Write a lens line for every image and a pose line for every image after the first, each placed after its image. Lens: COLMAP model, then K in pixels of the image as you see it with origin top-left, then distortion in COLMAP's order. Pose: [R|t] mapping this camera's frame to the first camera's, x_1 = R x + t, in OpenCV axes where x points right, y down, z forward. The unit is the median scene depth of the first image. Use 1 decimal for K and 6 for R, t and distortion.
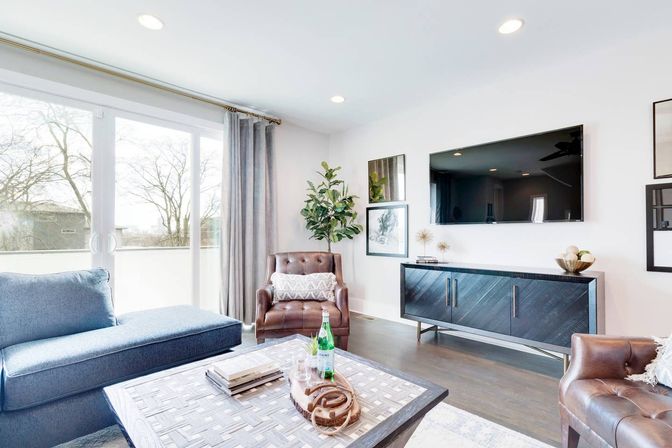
lens RADIAL K [[324.3, 0, 335.8], [0, 324.3, 231.8], [0, 0, 1]] dist [-0.004977, -0.000094]
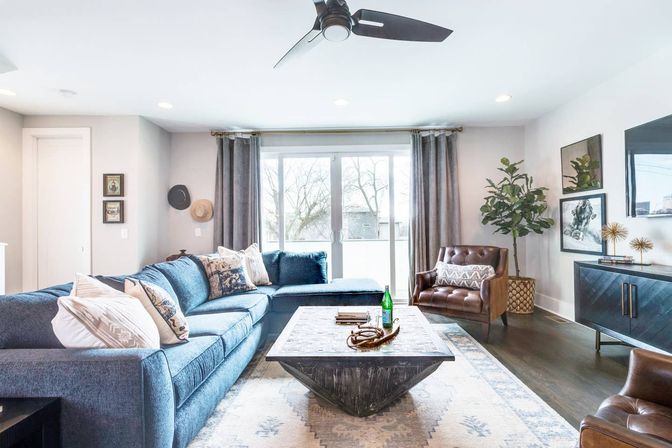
lens RADIAL K [[319.3, 0, 336.0], [0, 319.3, 224.0], [0, 0, 1]] dist [0.001605, 0.000456]
pose [[0.681927, -0.017836, -0.731202, 0.347380], [0.020760, 0.999772, -0.005026, -0.014303], [0.731125, -0.011753, 0.682142, -0.078734]]
